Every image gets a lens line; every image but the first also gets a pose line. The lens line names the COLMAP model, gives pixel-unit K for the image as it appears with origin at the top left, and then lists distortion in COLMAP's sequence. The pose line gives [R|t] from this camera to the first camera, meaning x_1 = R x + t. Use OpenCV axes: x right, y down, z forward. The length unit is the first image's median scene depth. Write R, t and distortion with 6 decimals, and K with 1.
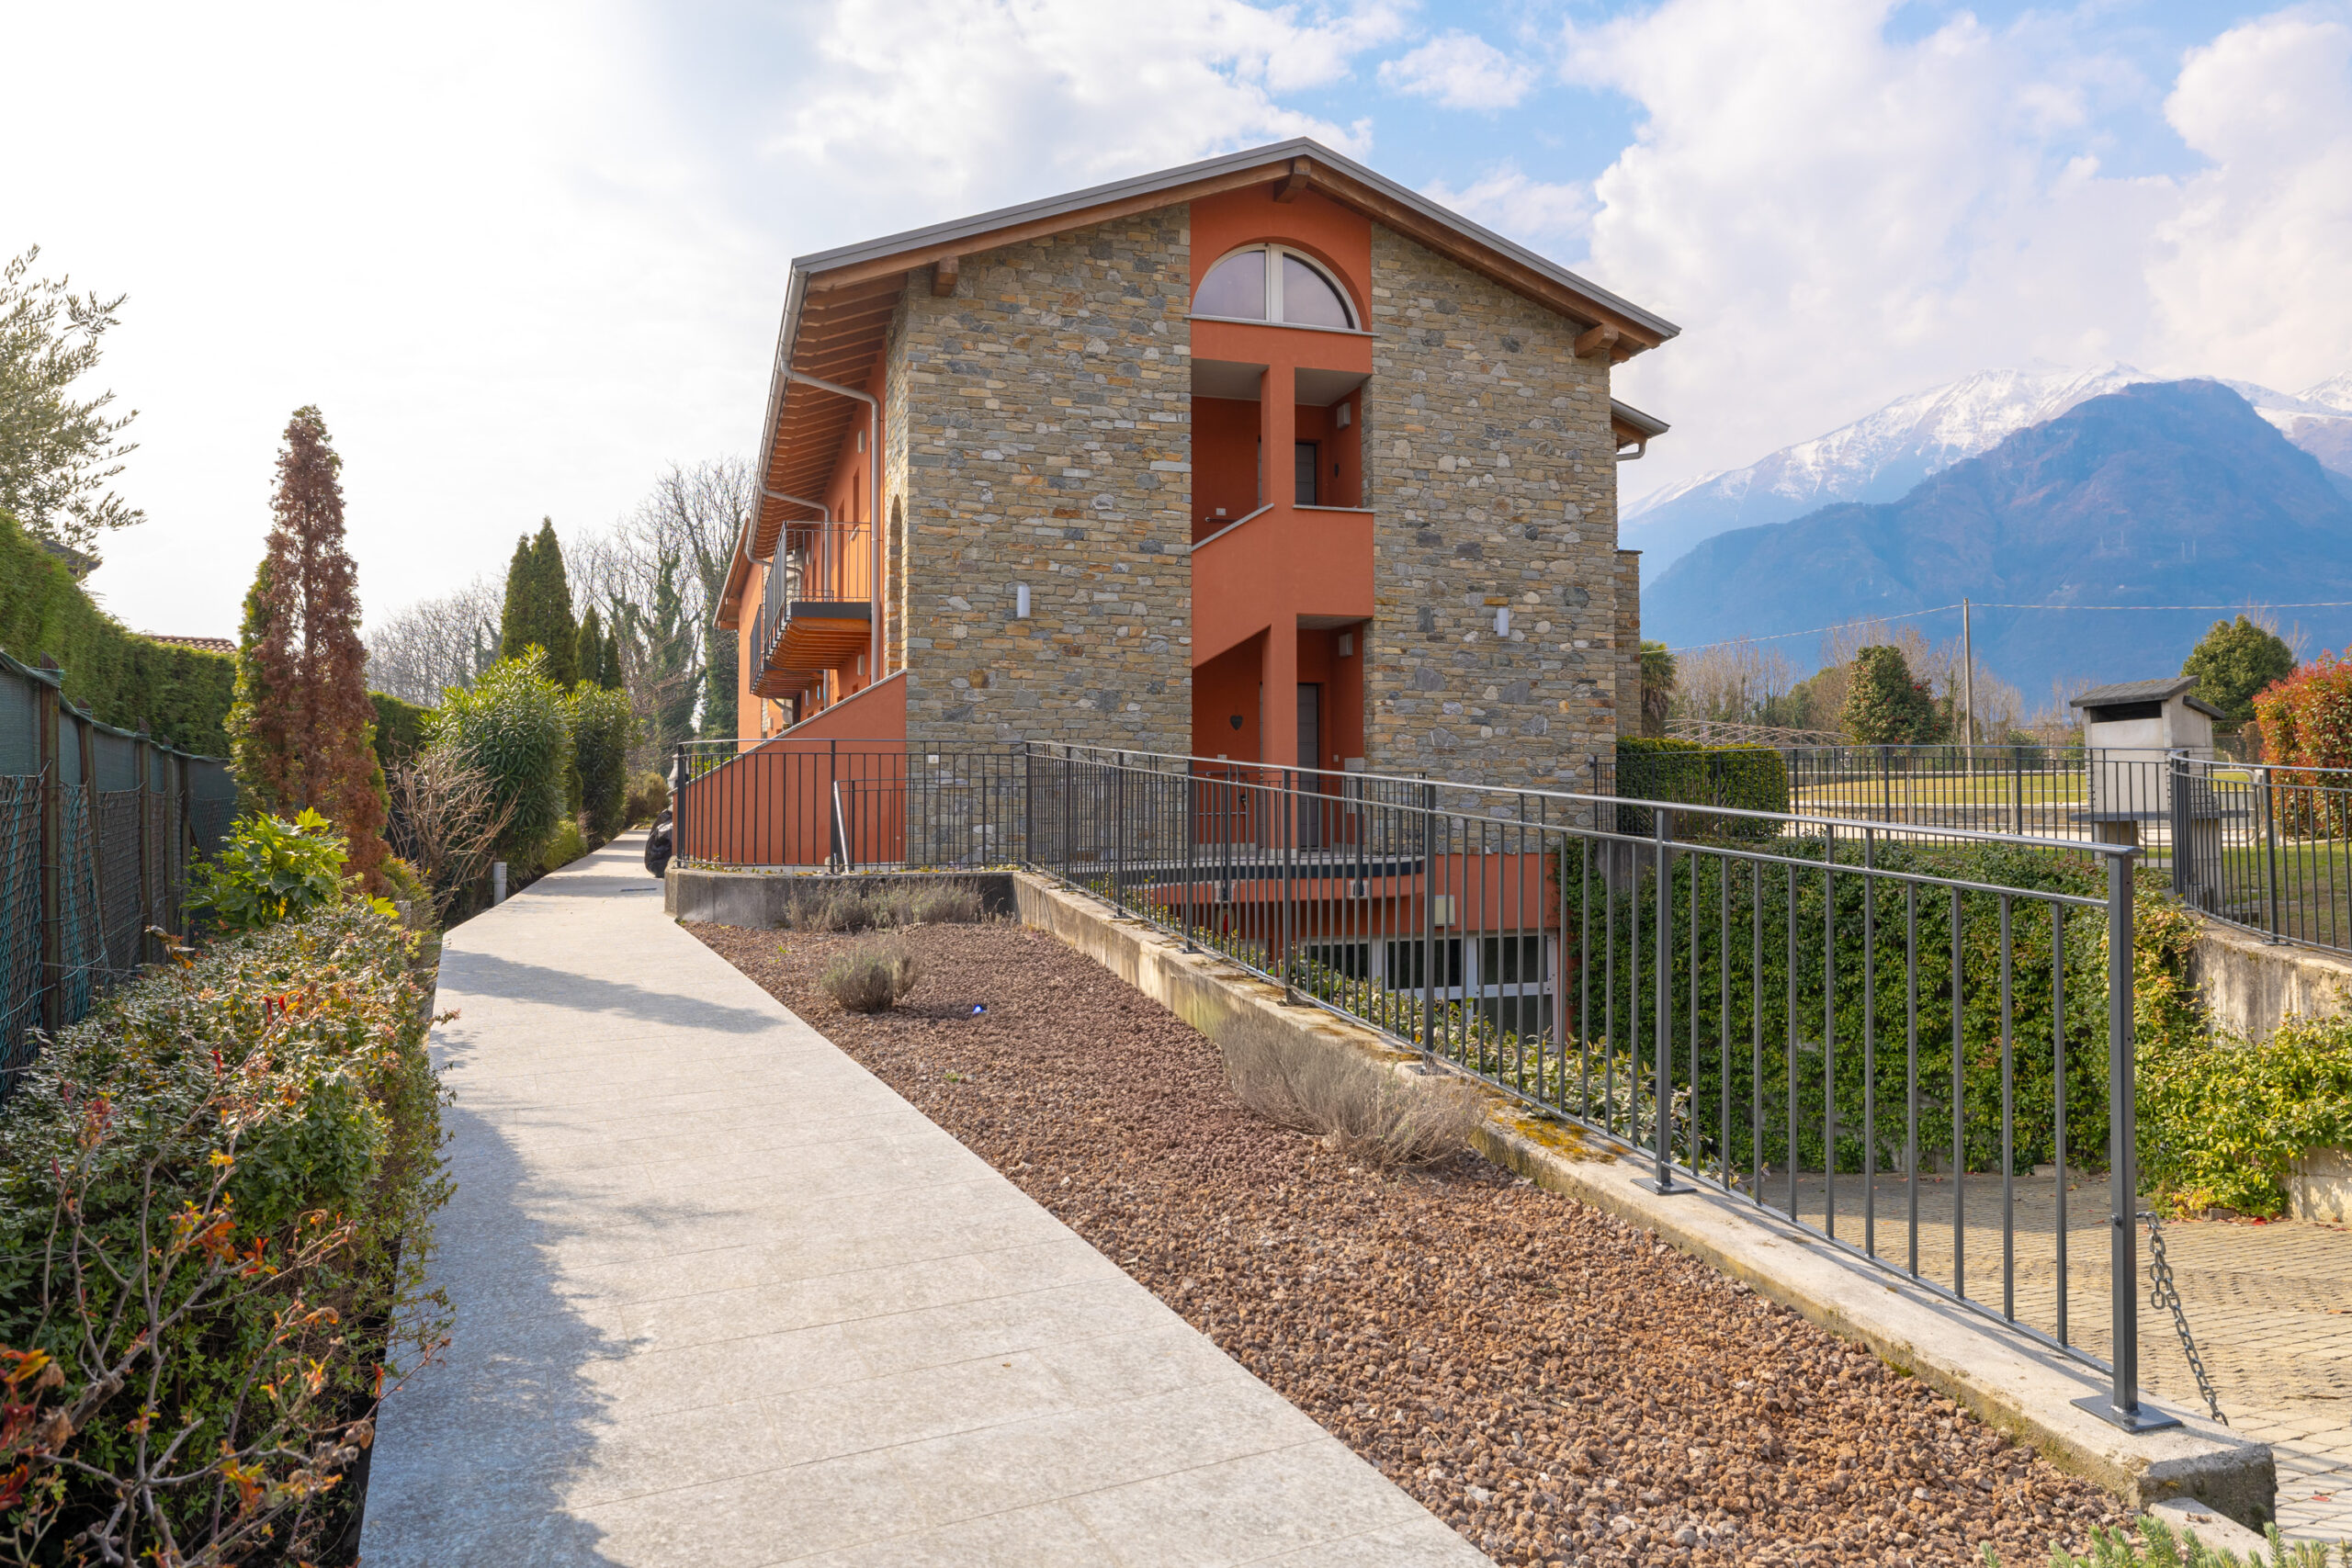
lens RADIAL K [[1453.7, 0, 1176.9], [0, 1453.7, 767.8], [0, 0, 1]] dist [-0.008652, 0.001313]
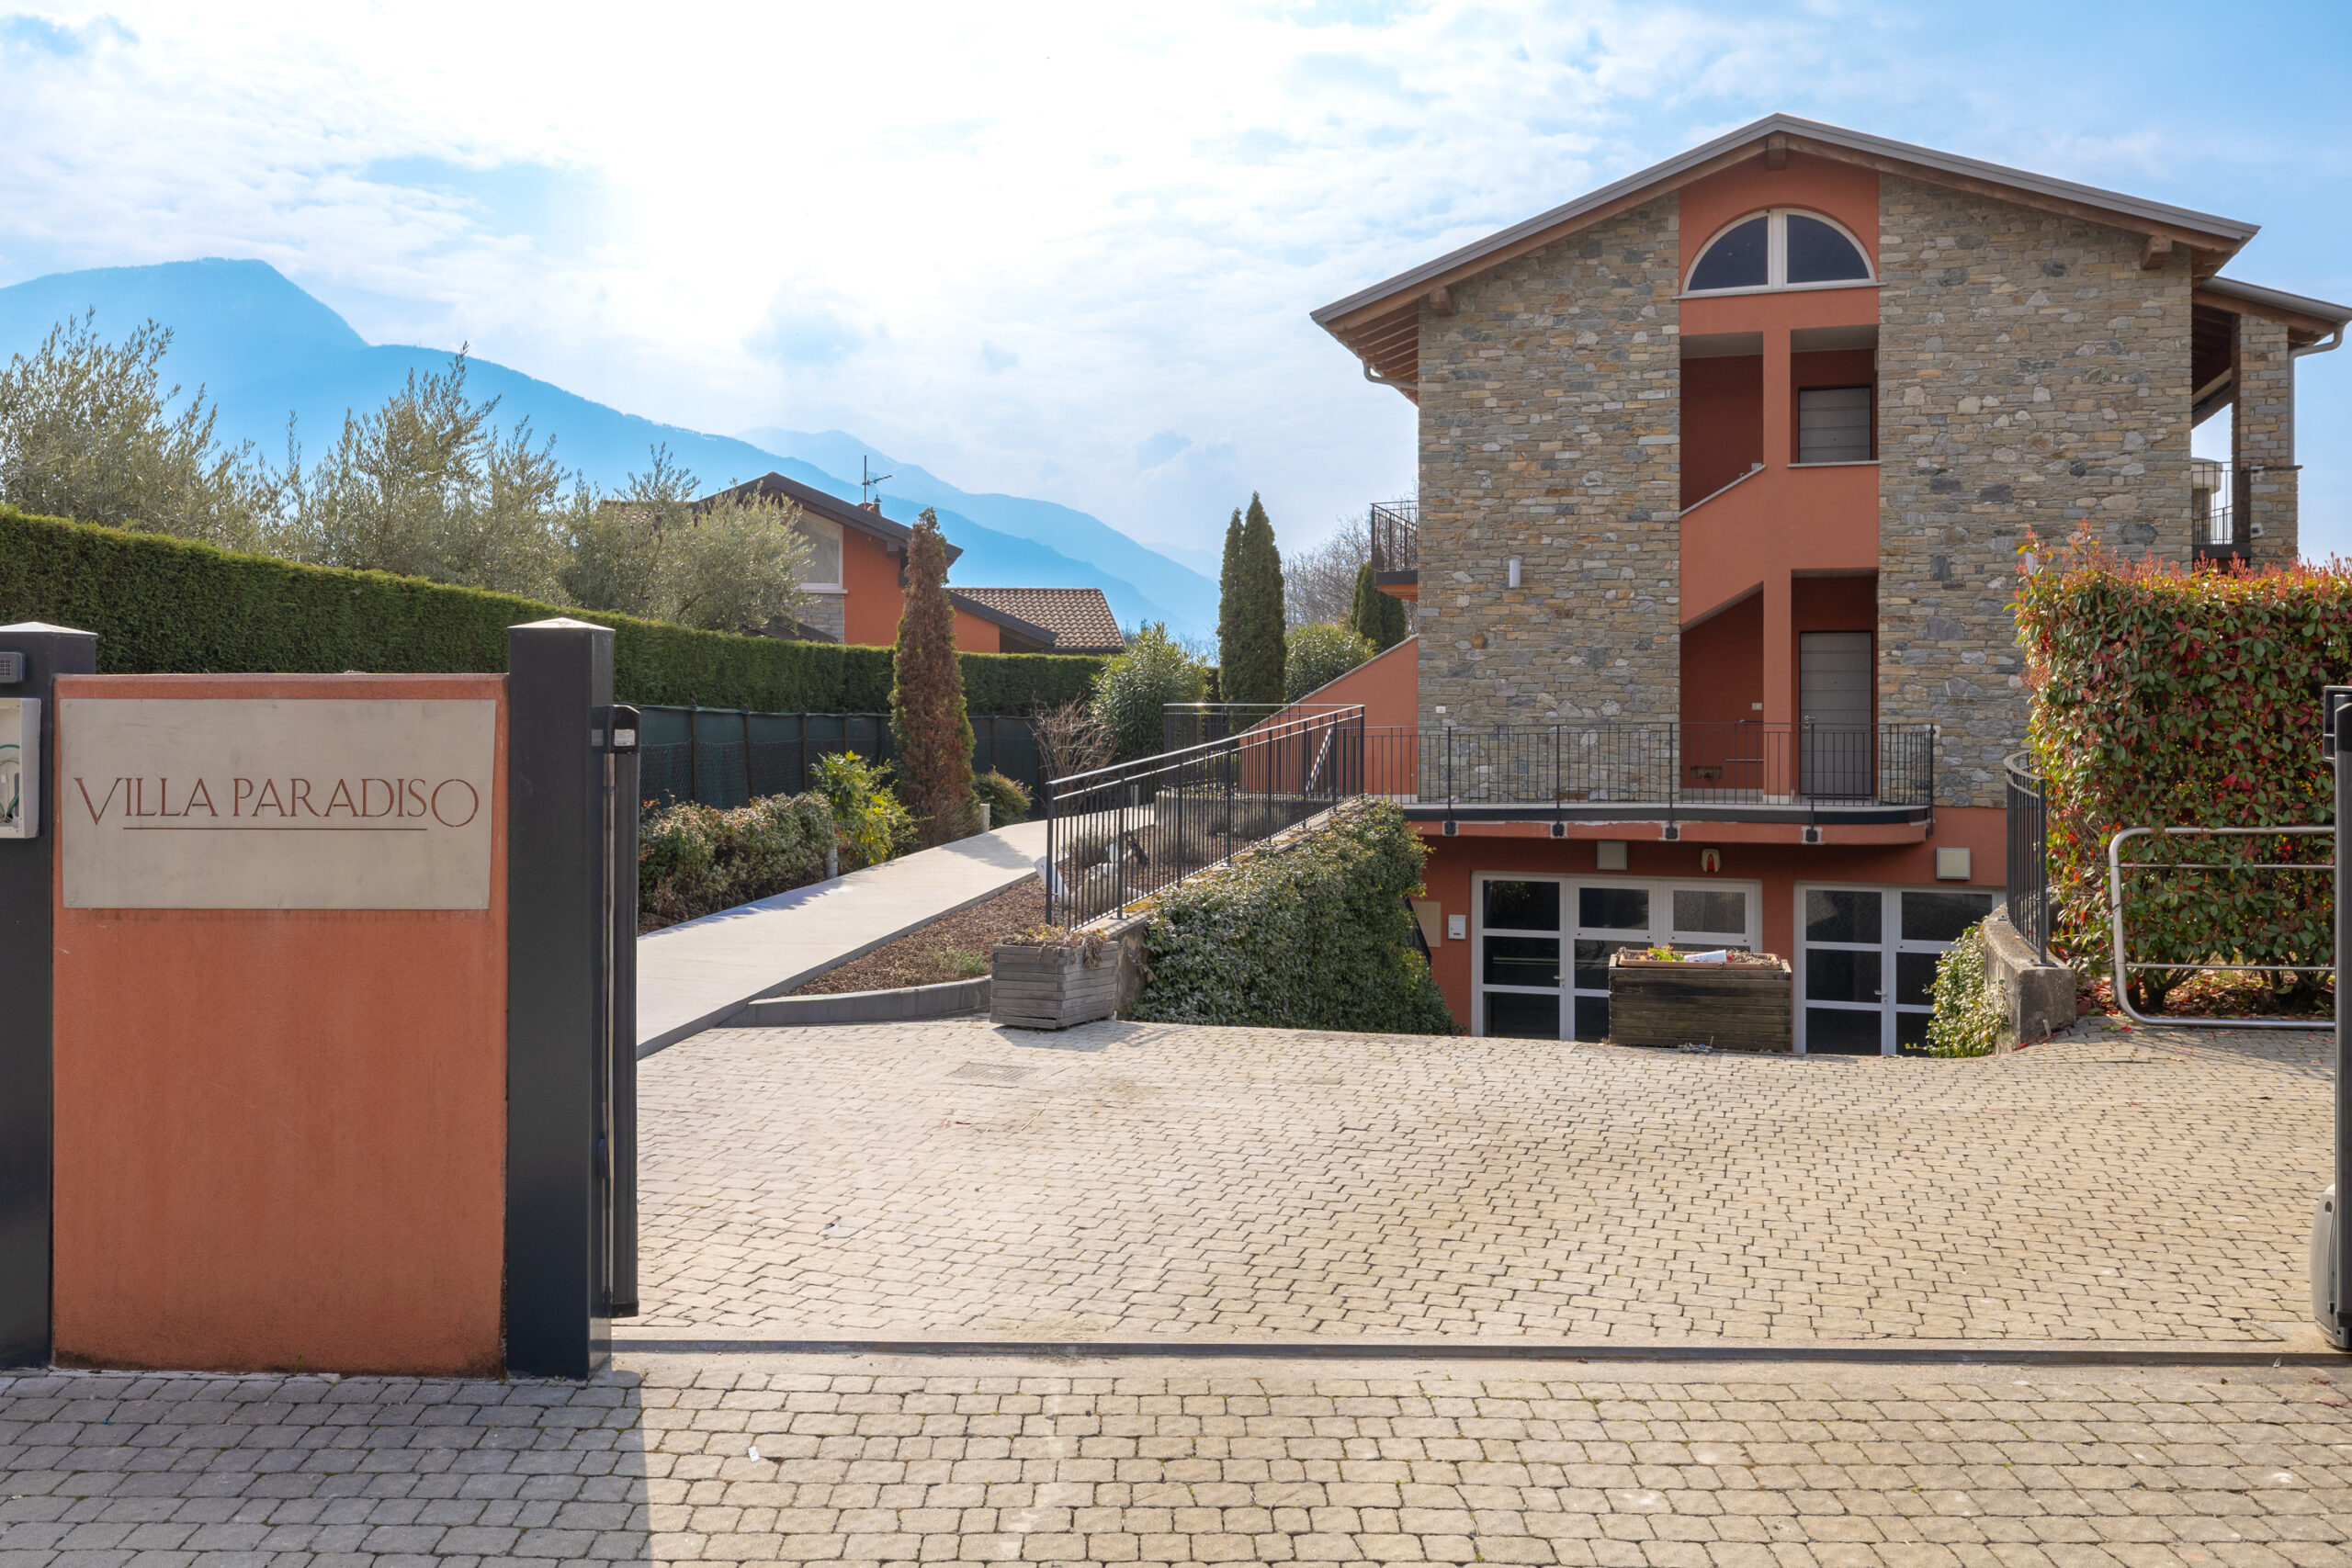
lens RADIAL K [[1769.0, 0, 1175.7], [0, 1769.0, 784.3], [0, 0, 1]] dist [-0.000055, -0.003090]
pose [[0.823564, 0.030330, -0.566412, 0.456436], [0.000914, 0.998497, 0.054795, -0.023332], [0.567222, -0.045645, 0.822299, -0.303731]]
